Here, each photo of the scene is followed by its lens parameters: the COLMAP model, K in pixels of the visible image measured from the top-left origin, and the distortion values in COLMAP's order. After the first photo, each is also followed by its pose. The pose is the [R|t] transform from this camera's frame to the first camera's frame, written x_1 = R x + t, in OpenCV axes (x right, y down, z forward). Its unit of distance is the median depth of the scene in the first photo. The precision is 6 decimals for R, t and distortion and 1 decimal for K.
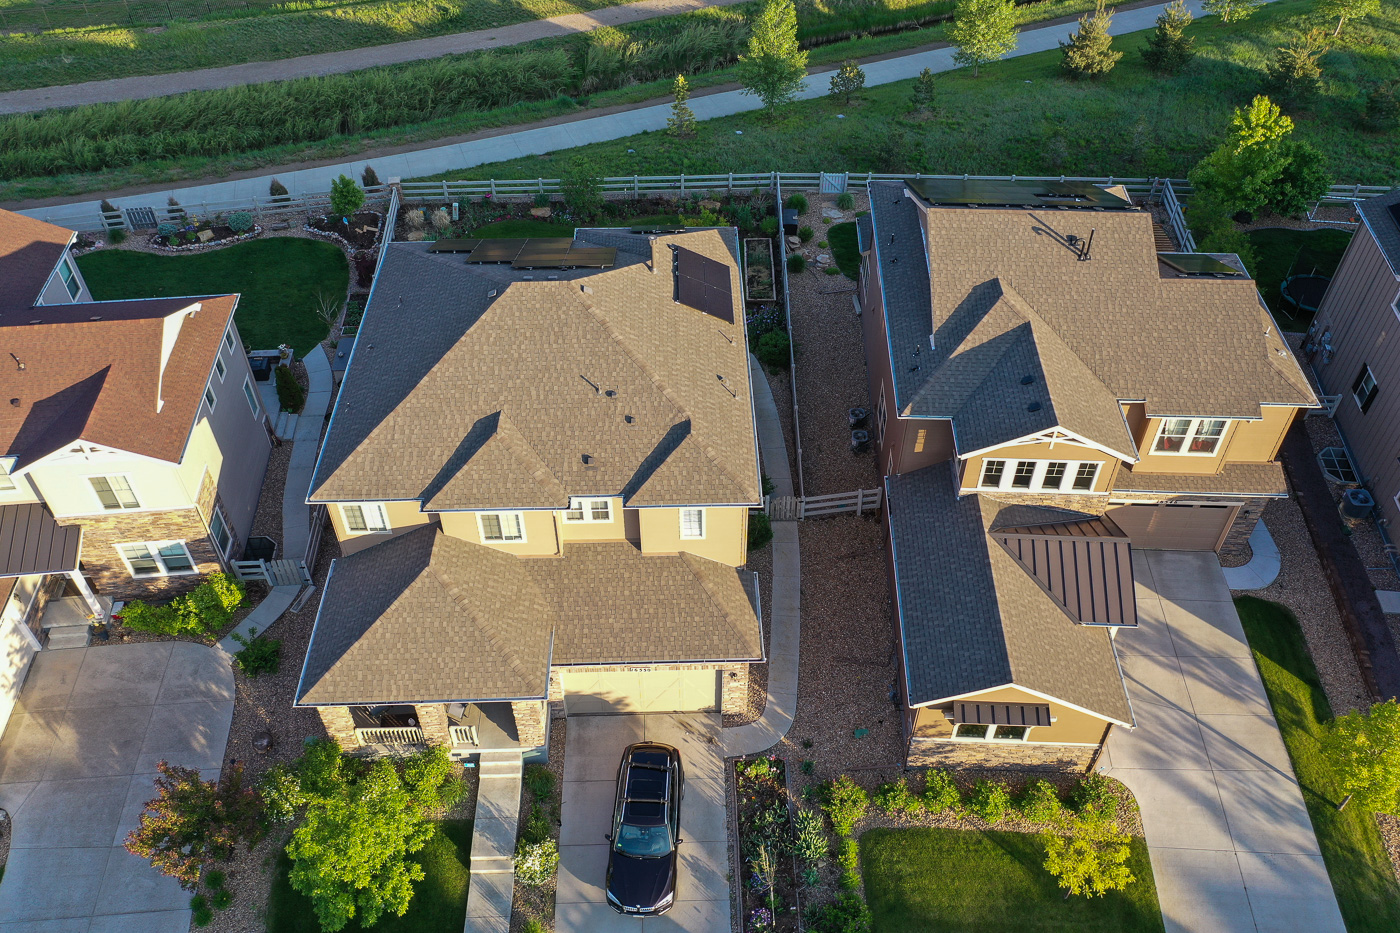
lens RADIAL K [[1104.8, 0, 700.0], [0, 1104.8, 466.5], [0, 0, 1]] dist [0.004326, -0.005128]
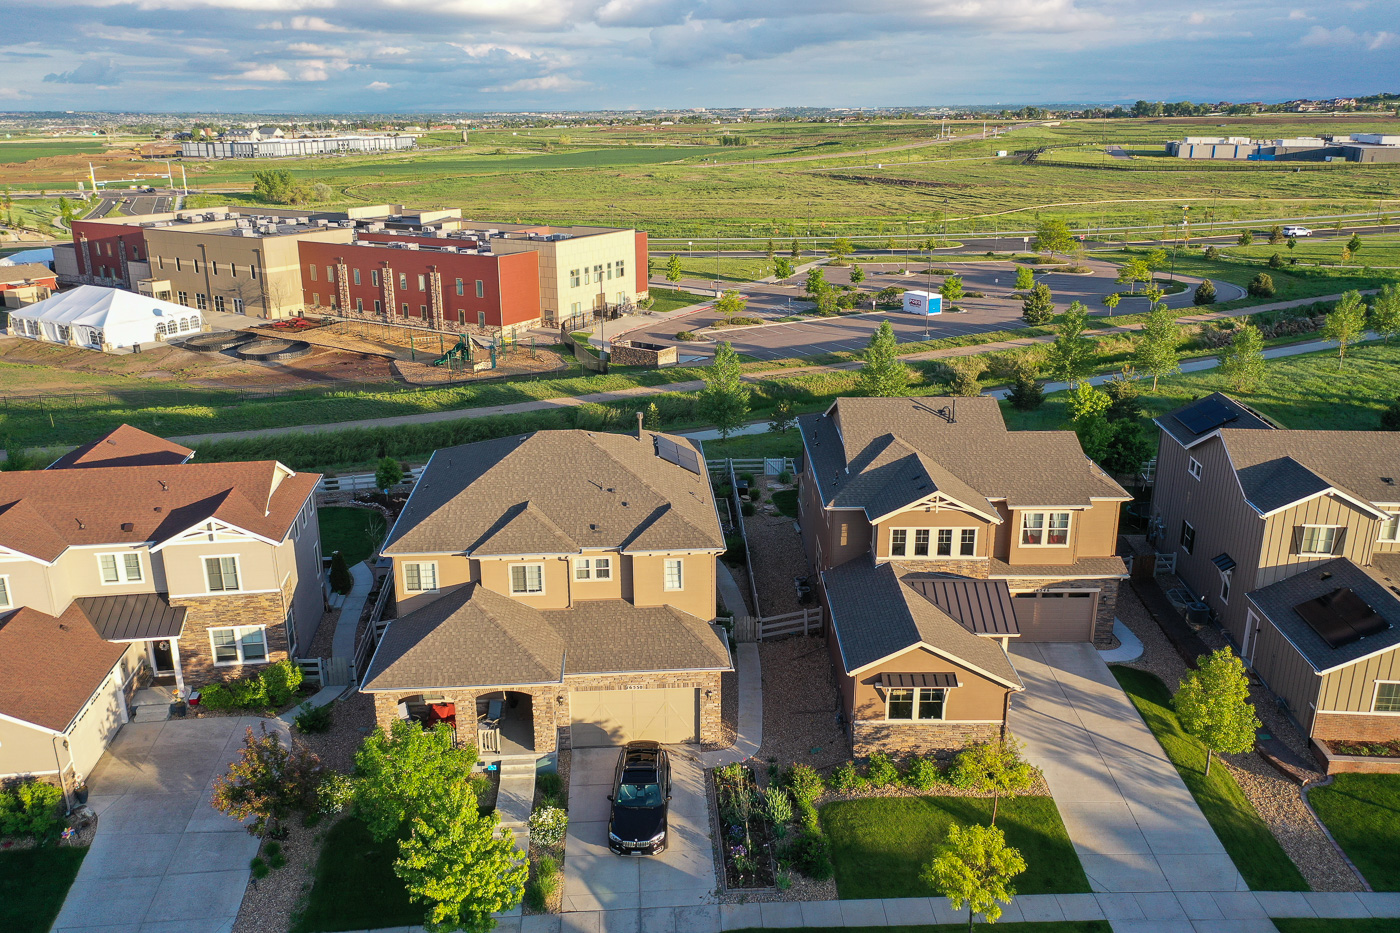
lens RADIAL K [[1104.8, 0, 700.0], [0, 1104.8, 466.5], [0, 0, 1]] dist [0.004326, -0.005128]
pose [[0.999112, -0.015873, 0.039036, -0.024069], [0.031543, 0.895958, -0.443016, 0.507324], [-0.027943, 0.443854, 0.895663, -0.224645]]
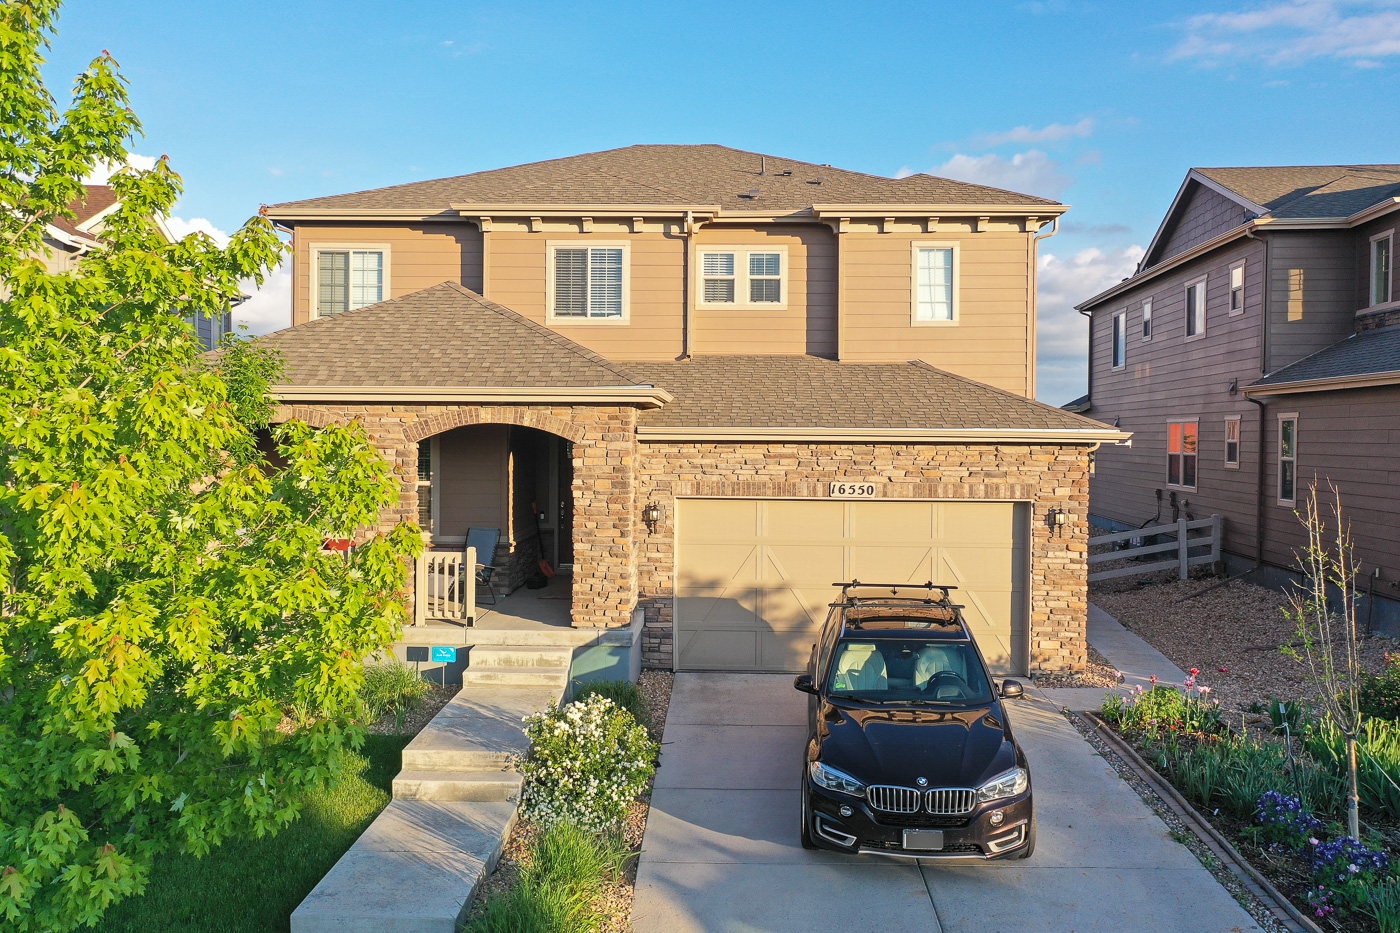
lens RADIAL K [[1104.8, 0, 700.0], [0, 1104.8, 466.5], [0, 0, 1]] dist [0.004326, -0.005128]
pose [[0.998156, 0.006404, -0.060366, -0.087719], [-0.045497, 0.737257, -0.674079, 0.482640], [0.040189, 0.675582, 0.736189, 0.642186]]
